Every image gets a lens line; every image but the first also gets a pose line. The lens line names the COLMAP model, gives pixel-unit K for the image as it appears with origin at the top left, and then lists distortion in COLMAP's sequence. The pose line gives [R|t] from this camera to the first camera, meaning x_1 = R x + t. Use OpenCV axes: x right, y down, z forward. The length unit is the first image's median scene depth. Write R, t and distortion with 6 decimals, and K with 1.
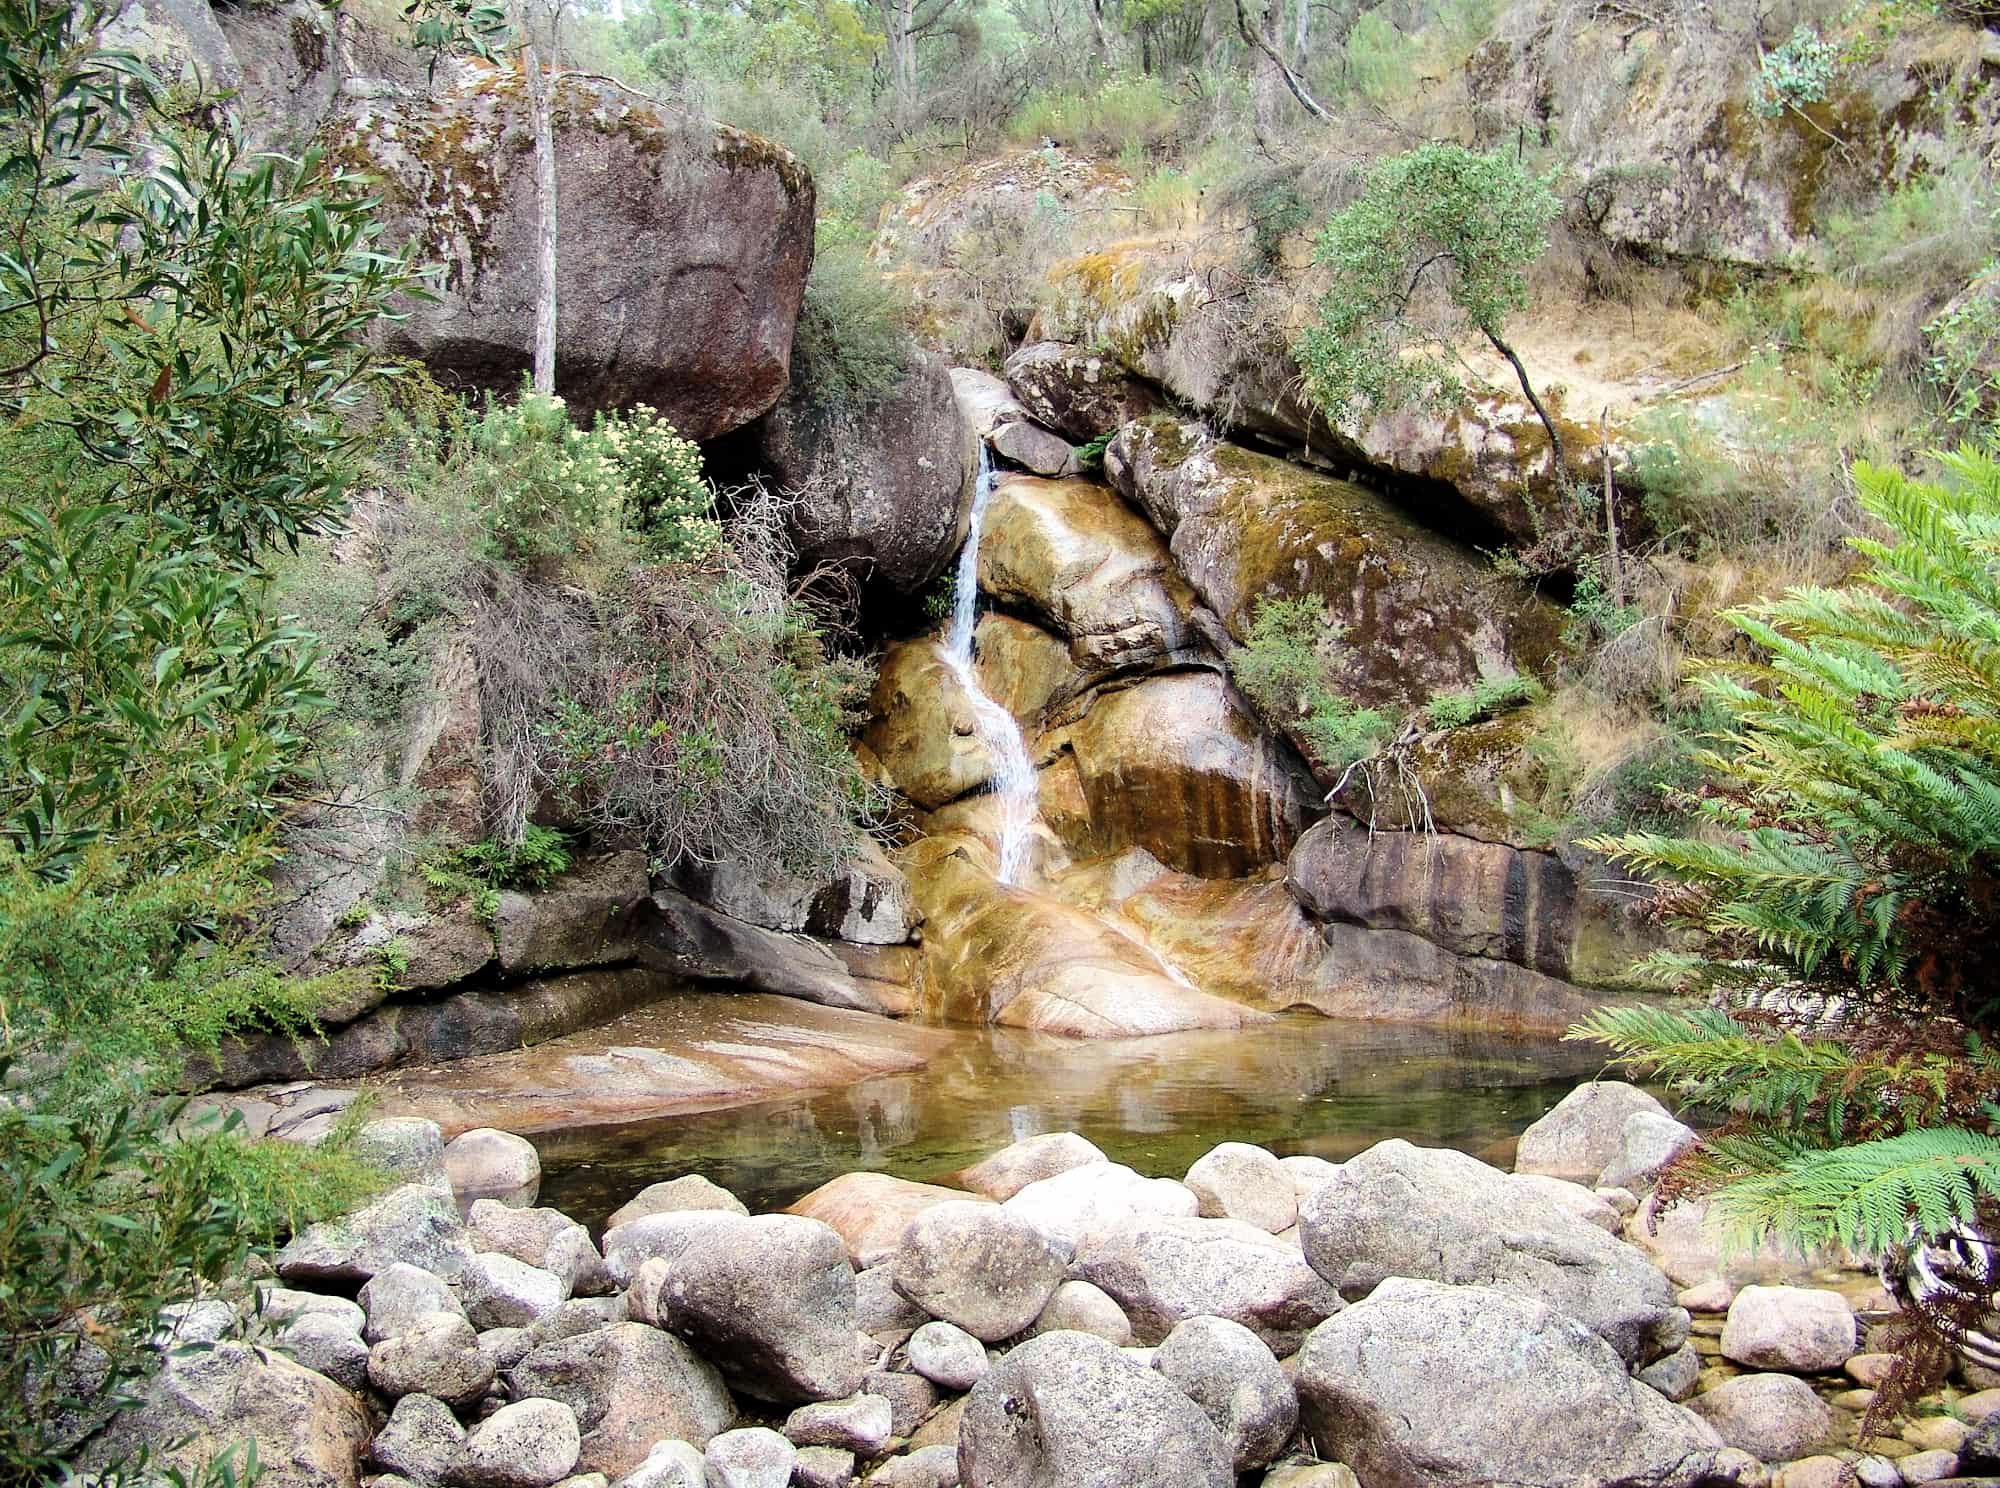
lens RADIAL K [[1604.5, 0, 992.7], [0, 1604.5, 737.6], [0, 0, 1]] dist [-0.153508, 0.137771]
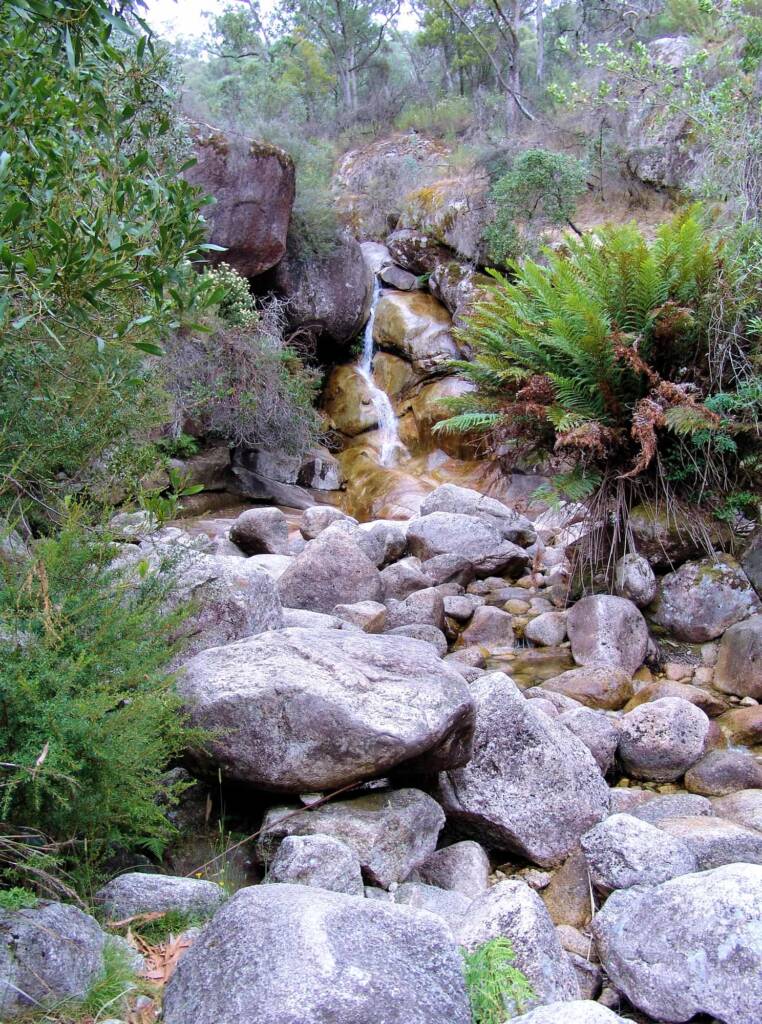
lens RADIAL K [[819.7, 0, 381.0], [0, 819.7, 512.0], [0, 0, 1]] dist [-0.148812, 0.123795]
pose [[0.999279, -0.010912, -0.036356, 0.047493], [0.014441, 0.995054, 0.098278, 0.039775], [0.035103, -0.098732, 0.994495, -0.194853]]
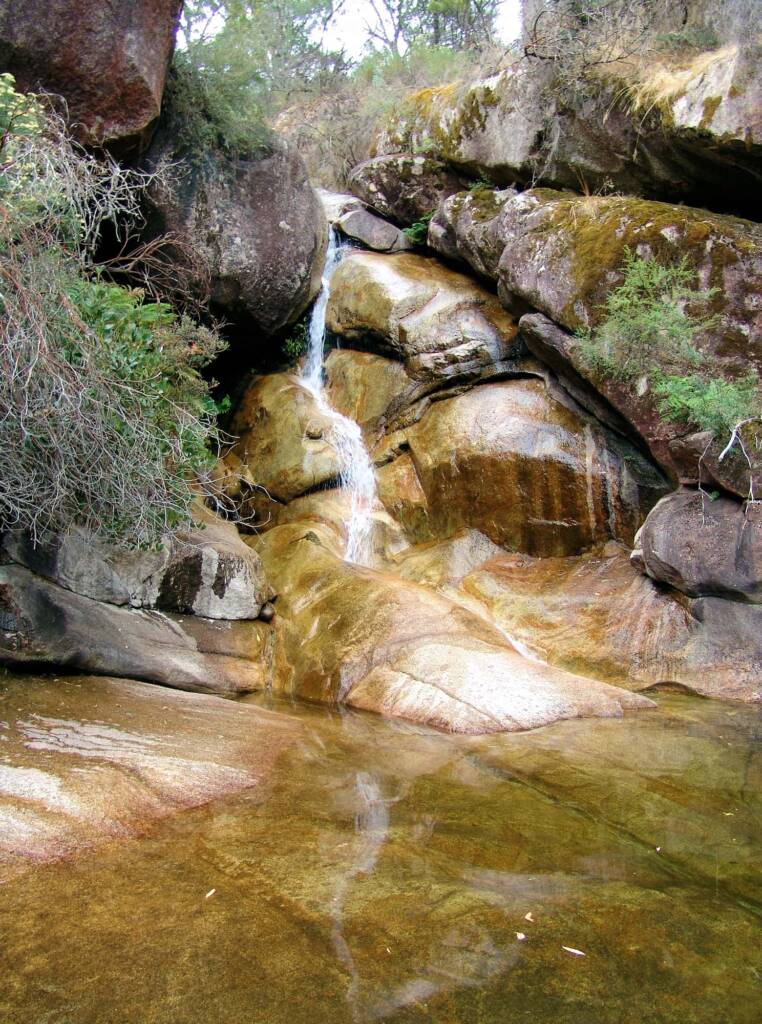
lens RADIAL K [[819.7, 0, 381.0], [0, 819.7, 512.0], [0, 0, 1]] dist [-0.148812, 0.123795]
pose [[0.998199, 0.003264, 0.059905, -0.005579], [-0.003754, 0.999960, 0.008062, 0.050135], [-0.059876, -0.008273, 0.998172, 0.428831]]
